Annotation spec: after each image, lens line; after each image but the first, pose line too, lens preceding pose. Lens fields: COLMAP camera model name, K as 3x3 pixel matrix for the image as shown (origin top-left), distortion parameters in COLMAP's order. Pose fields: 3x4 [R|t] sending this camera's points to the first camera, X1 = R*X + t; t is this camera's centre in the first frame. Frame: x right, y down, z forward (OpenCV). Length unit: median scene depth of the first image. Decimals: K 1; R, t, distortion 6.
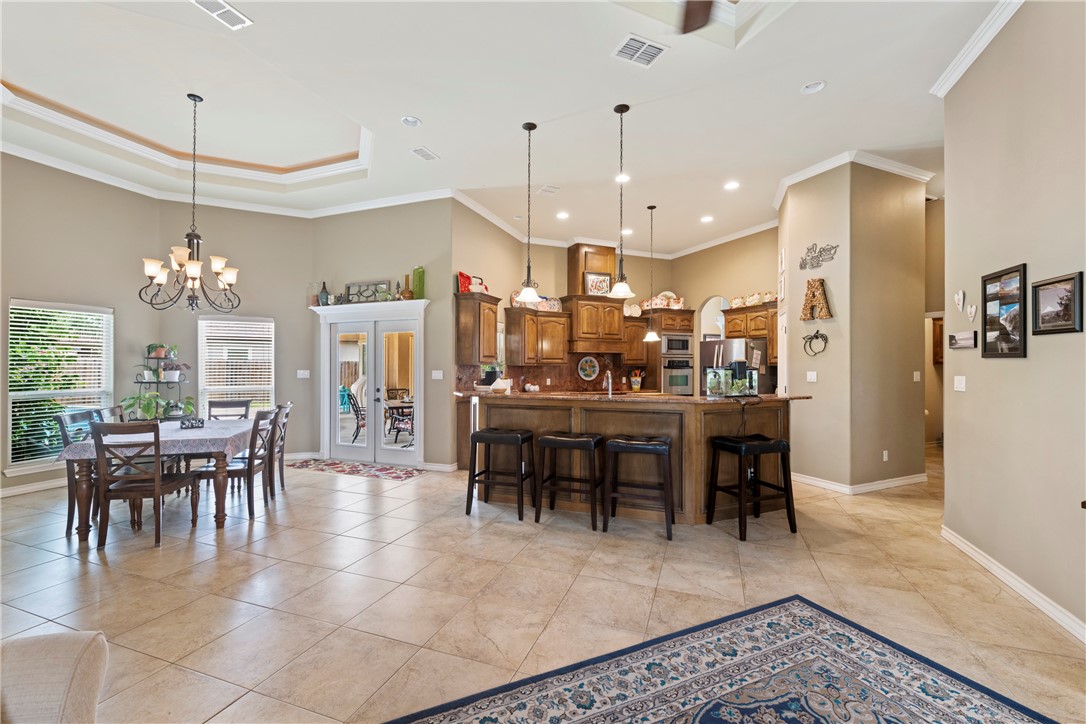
lens RADIAL K [[454.3, 0, 544.5], [0, 454.3, 361.0], [0, 0, 1]] dist [-0.002160, -0.000641]
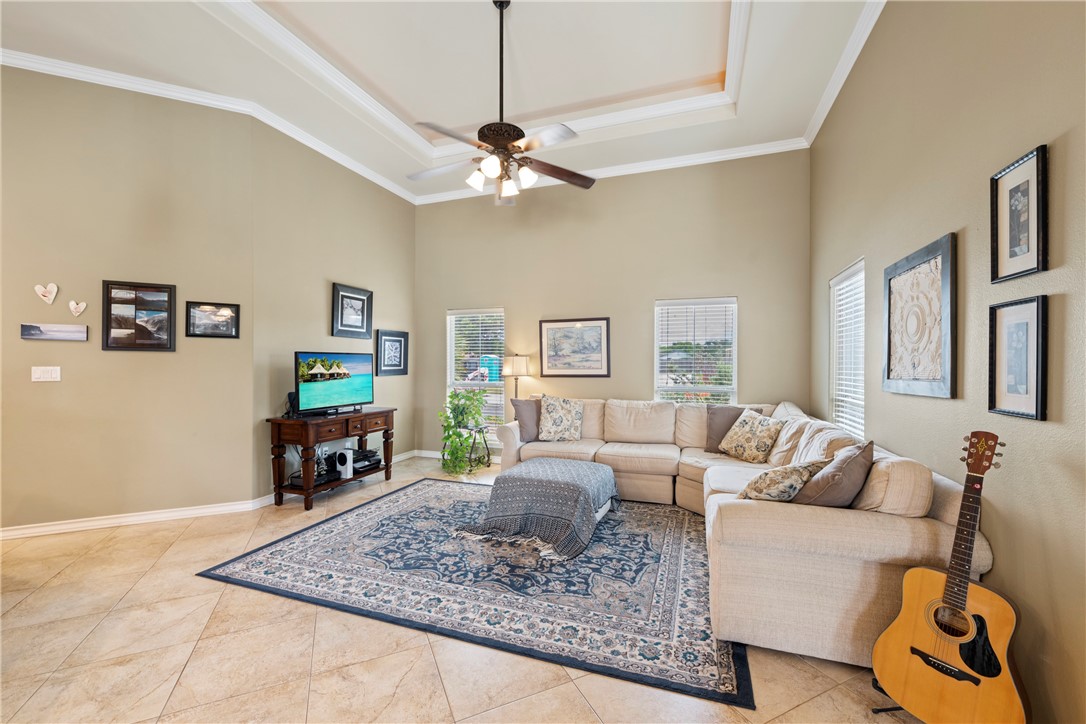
lens RADIAL K [[428.7, 0, 544.8], [0, 428.7, 364.8], [0, 0, 1]] dist [-0.001407, -0.000433]
pose [[-0.715214, -0.009312, 0.698843, -0.300617], [-0.011398, 0.999934, 0.001660, 0.007766], [-0.698812, -0.006778, -0.715273, 0.485764]]
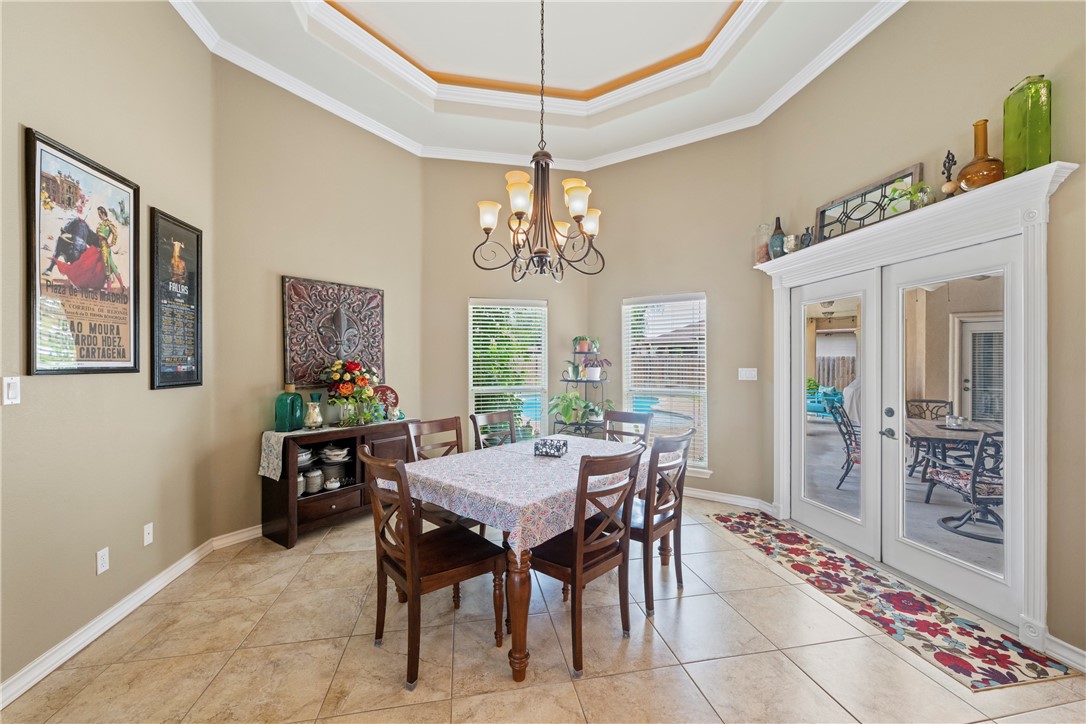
lens RADIAL K [[428.7, 0, 544.3], [0, 428.7, 365.6], [0, 0, 1]] dist [-0.001407, -0.000433]
pose [[0.520397, 0.004261, -0.853914, -0.174418], [0.010597, 0.999878, 0.011447, 0.007490], [0.853858, -0.015006, 0.520289, 0.465187]]
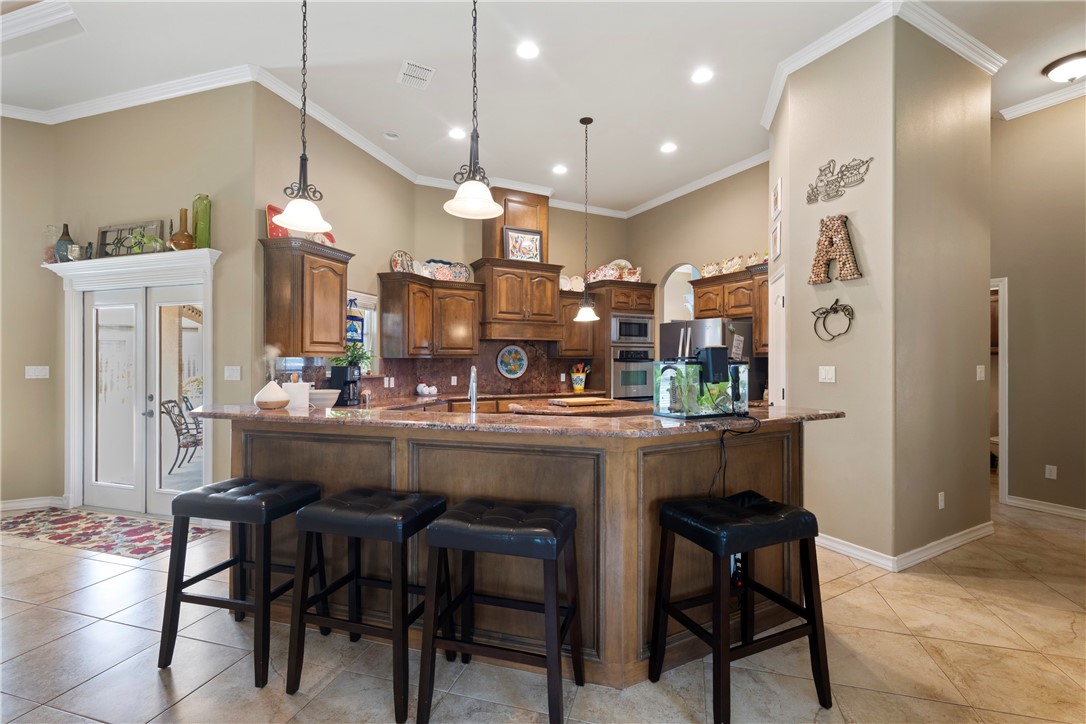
lens RADIAL K [[480.3, 0, 547.8], [0, 480.3, 357.3], [0, 0, 1]] dist [-0.002779, 0.000001]
pose [[0.997312, -0.002021, 0.073245, 0.129297], [0.001530, 0.999976, 0.006760, 0.005170], [-0.073257, -0.006630, 0.997291, 0.302902]]
